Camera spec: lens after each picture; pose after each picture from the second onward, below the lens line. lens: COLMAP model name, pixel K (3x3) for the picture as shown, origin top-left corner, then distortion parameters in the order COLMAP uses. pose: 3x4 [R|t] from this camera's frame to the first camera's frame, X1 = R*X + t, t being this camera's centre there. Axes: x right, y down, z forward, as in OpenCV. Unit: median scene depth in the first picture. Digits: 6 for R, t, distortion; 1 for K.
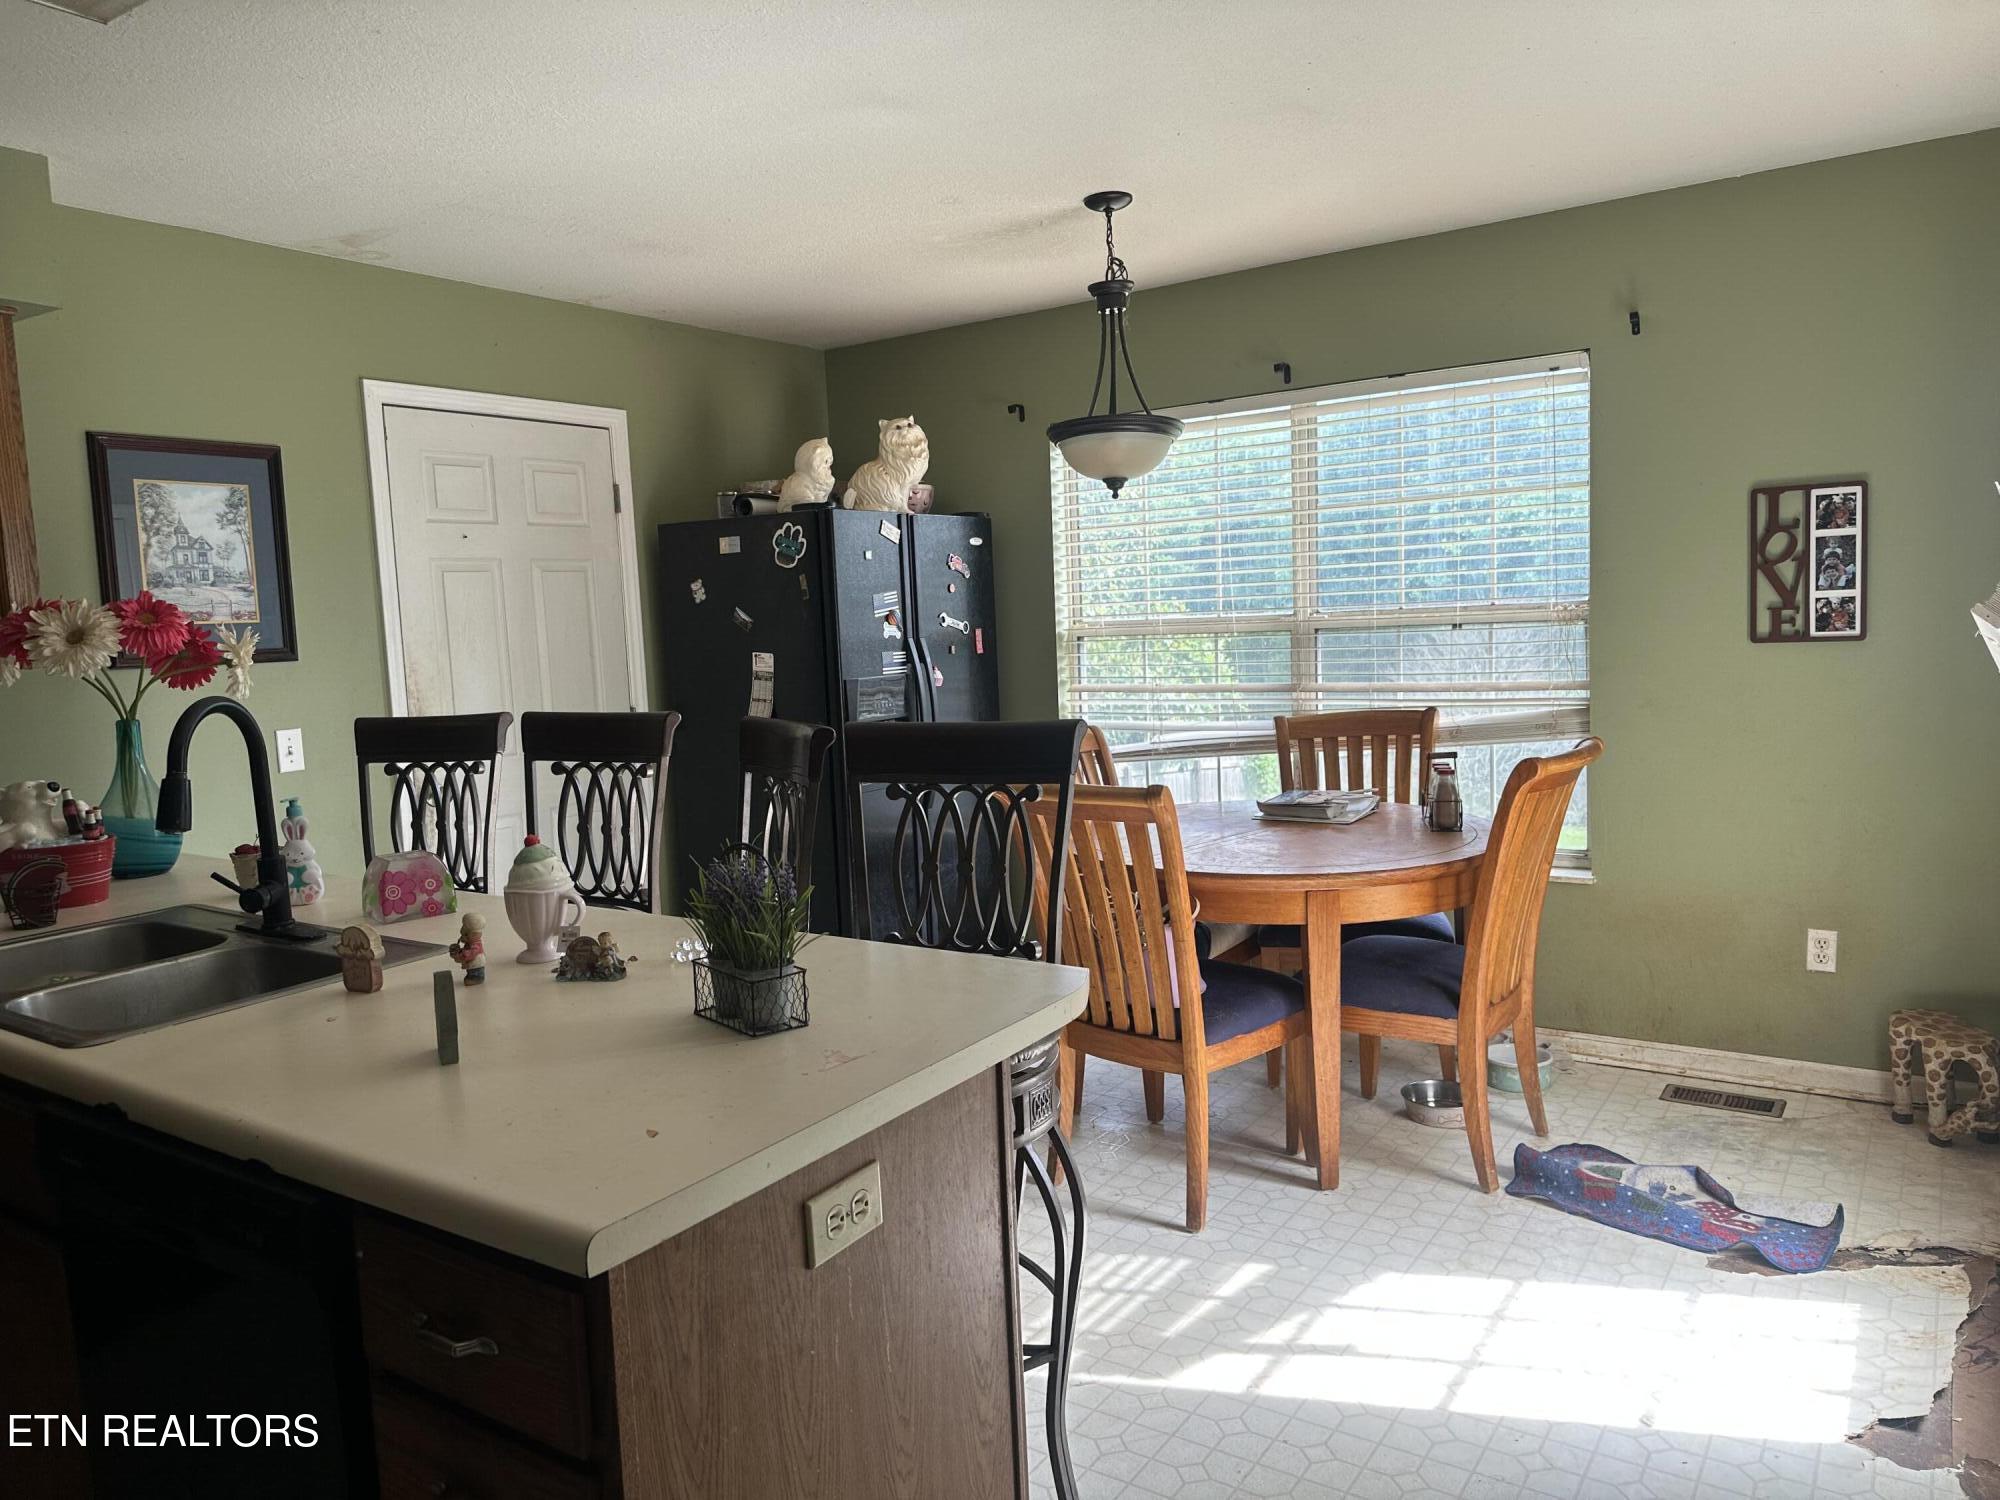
lens RADIAL K [[1423.2, 0, 994.2], [0, 1423.2, 760.1], [0, 0, 1]] dist [0.007241, -0.026833]
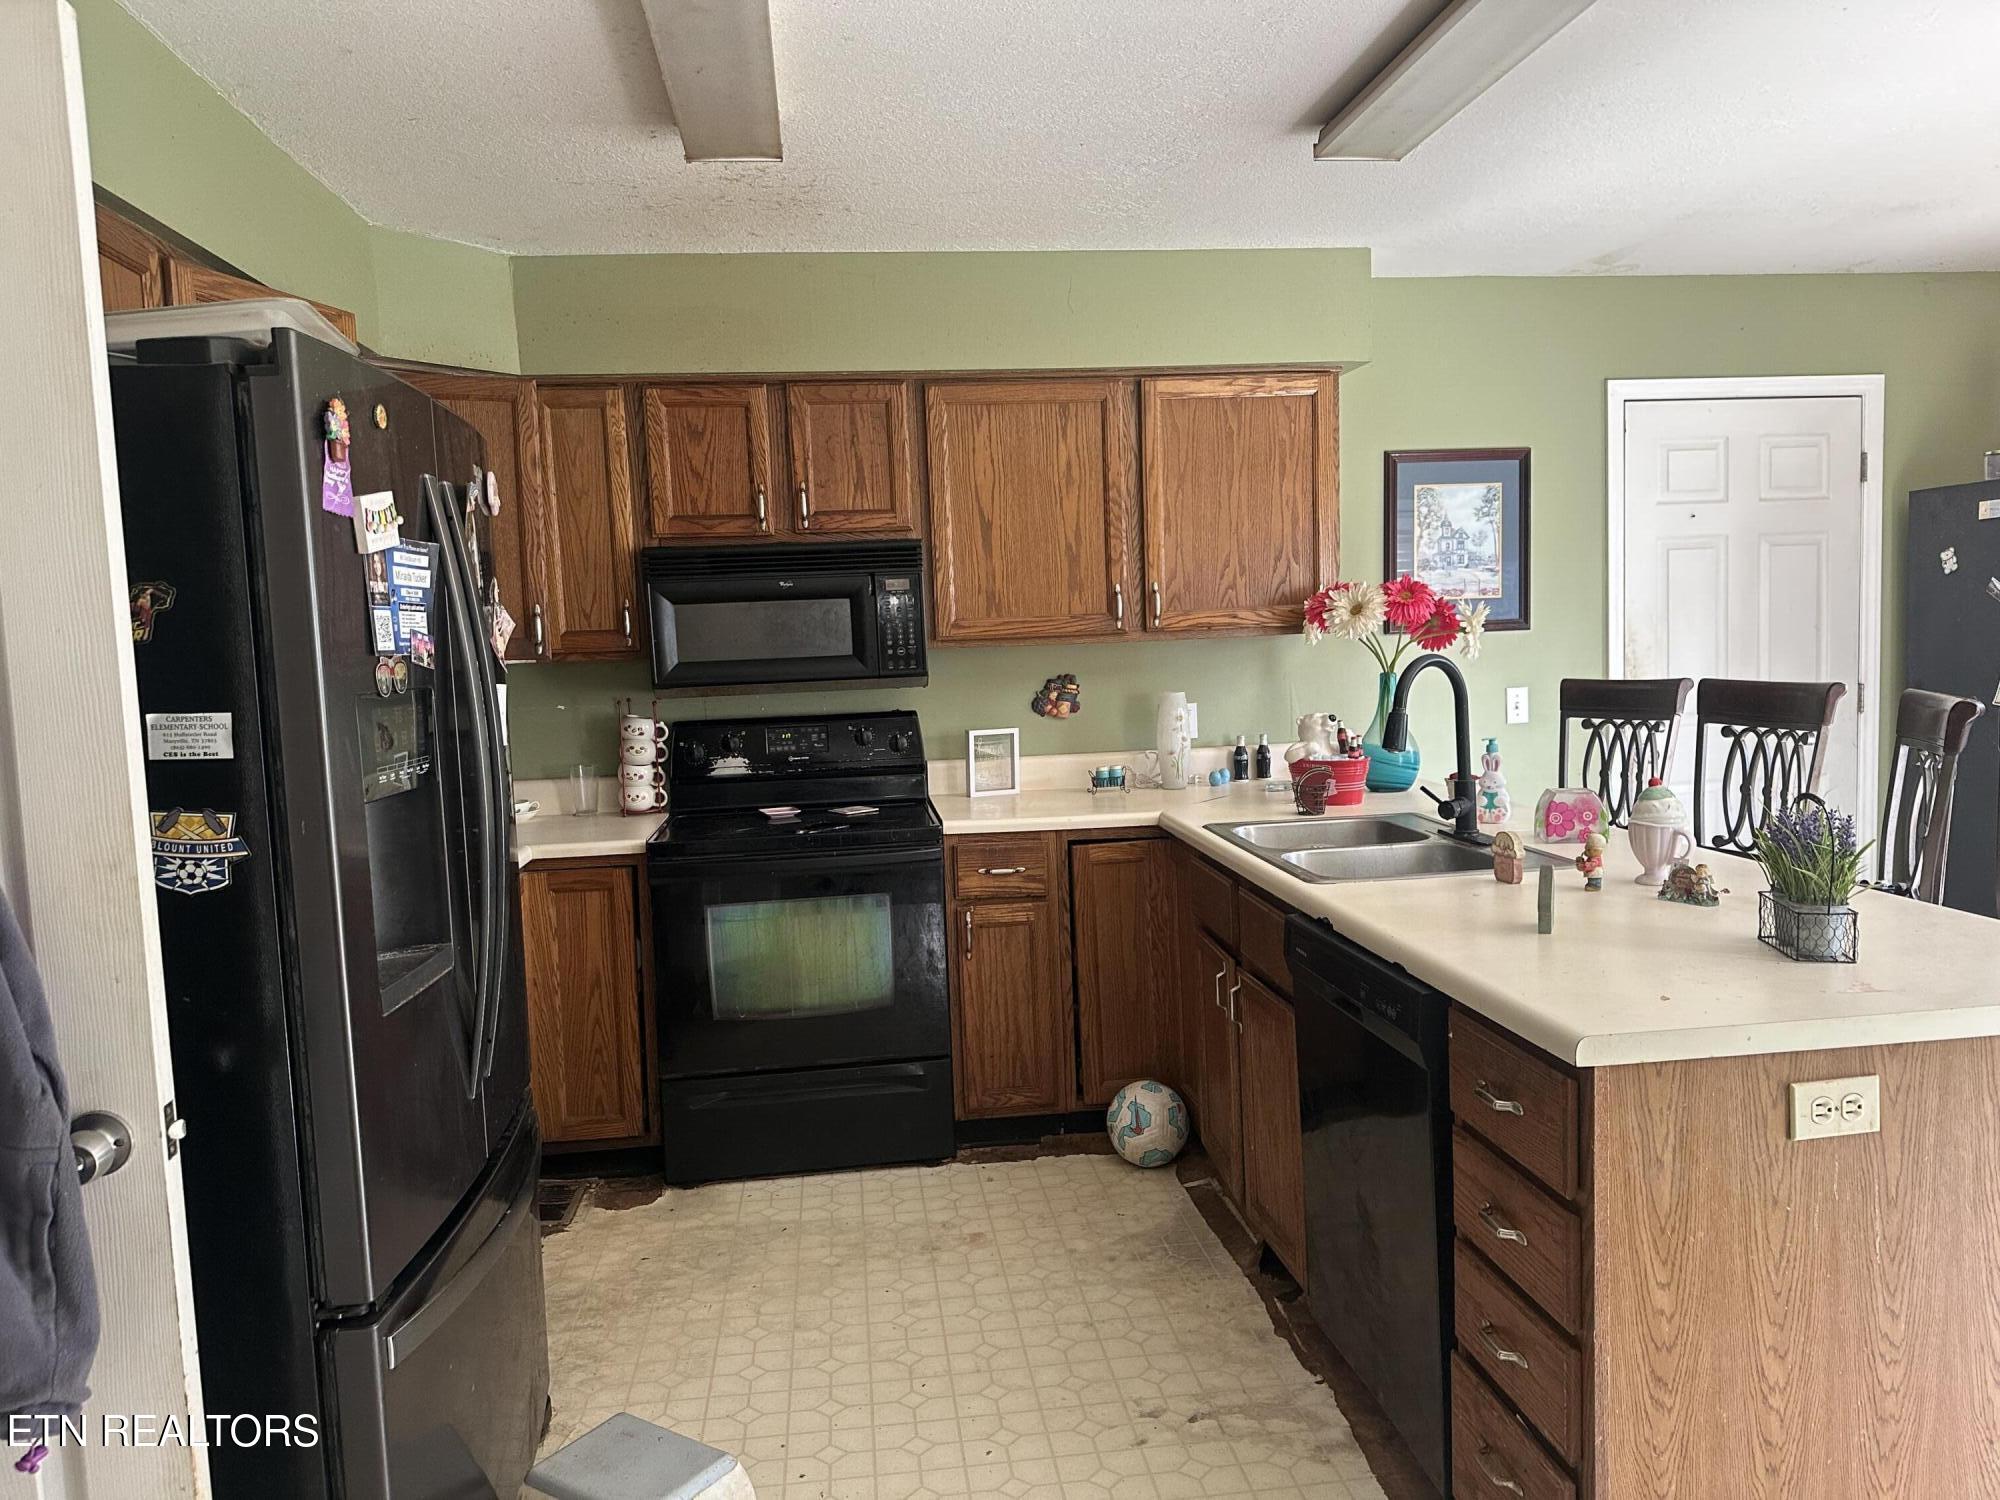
lens RADIAL K [[1423.2, 0, 994.3], [0, 1423.2, 754.1], [0, 0, 1]] dist [0.007241, -0.026833]
pose [[0.659883, 0.079528, -0.747148, 0.155911], [-0.065462, 0.996687, 0.048273, 0.008062], [0.748511, 0.017055, 0.662902, -0.164129]]
